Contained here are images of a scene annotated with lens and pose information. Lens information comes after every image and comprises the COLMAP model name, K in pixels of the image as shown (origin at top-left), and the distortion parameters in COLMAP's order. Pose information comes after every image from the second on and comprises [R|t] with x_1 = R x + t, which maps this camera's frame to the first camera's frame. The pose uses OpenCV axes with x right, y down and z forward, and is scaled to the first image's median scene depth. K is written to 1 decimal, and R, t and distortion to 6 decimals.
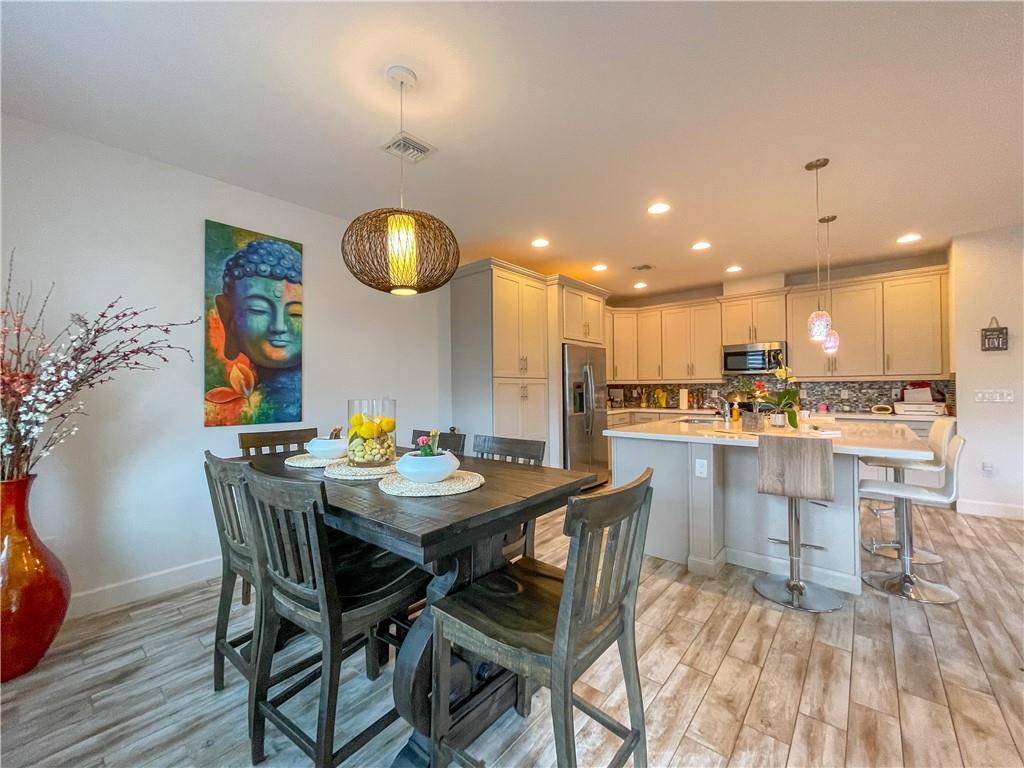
lens RADIAL K [[412.9, 0, 512.0], [0, 412.9, 379.3], [0, 0, 1]] dist [-0.007501, 0.001753]
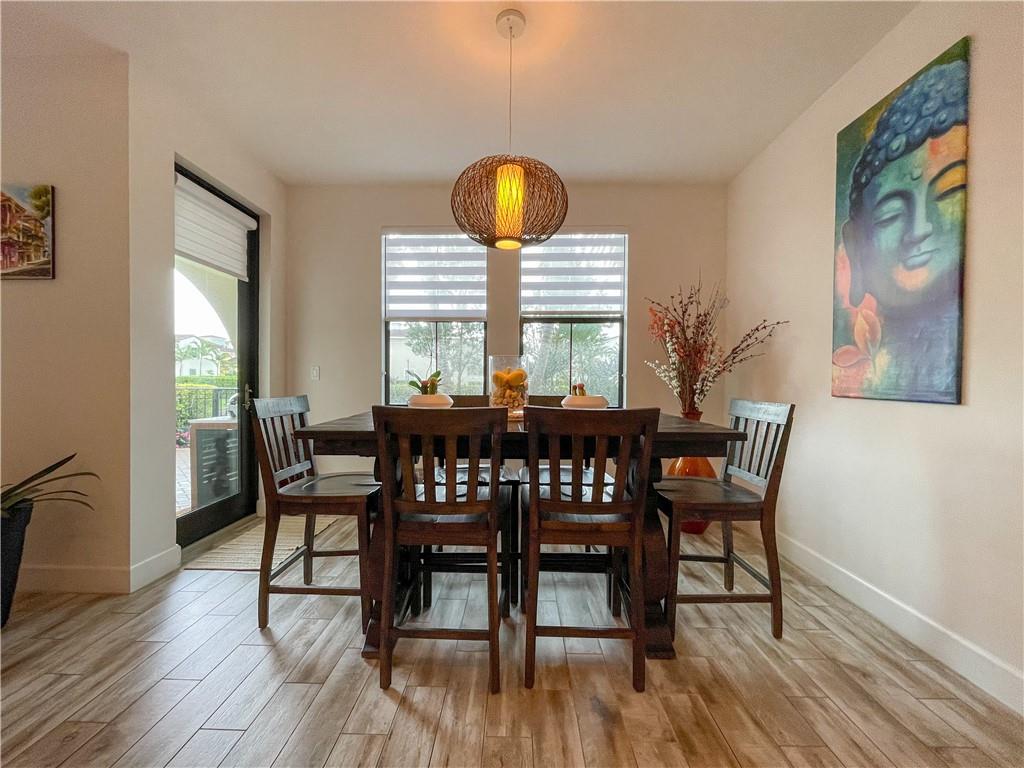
lens RADIAL K [[412.9, 0, 498.7], [0, 412.9, 383.7], [0, 0, 1]] dist [-0.007501, 0.001753]
pose [[-0.790917, 0.014413, -0.611754, 0.224830], [0.016519, 0.999861, 0.002199, 0.068410], [0.611700, -0.008367, -0.791045, 1.072228]]
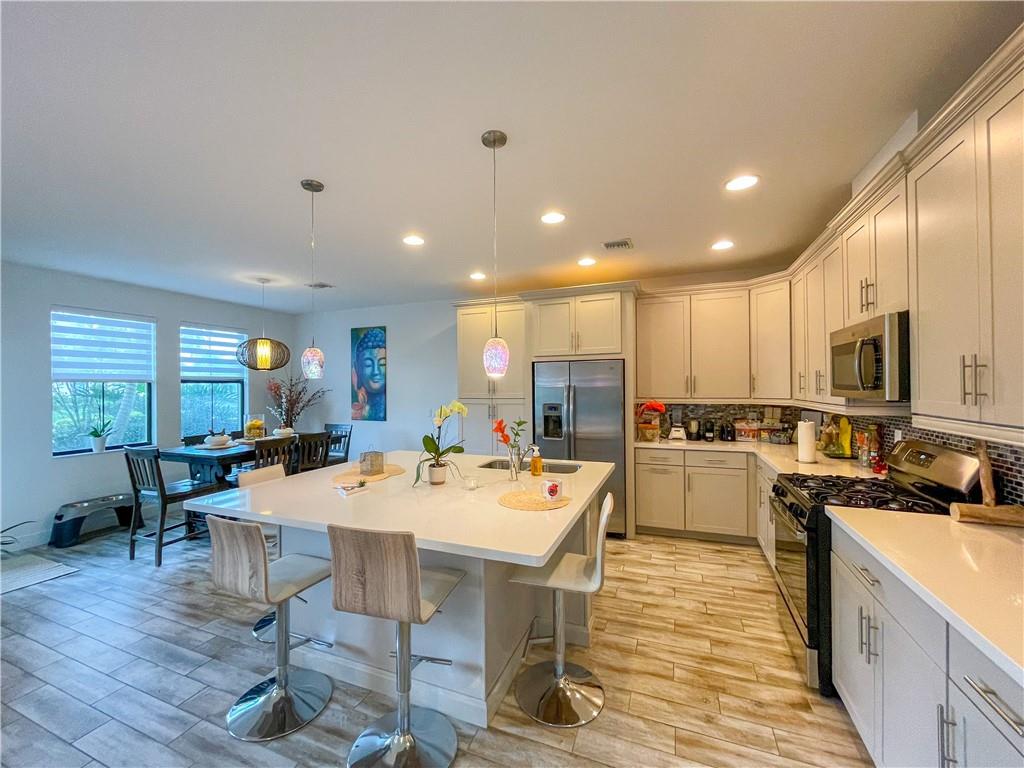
lens RADIAL K [[412.9, 0, 510.1], [0, 412.9, 384.0], [0, 0, 1]] dist [-0.007501, 0.001753]
pose [[0.321862, 0.001357, -0.946786, 1.487135], [0.027948, 0.999550, 0.010934, -0.072932], [0.946374, -0.029980, 0.321679, 0.955911]]
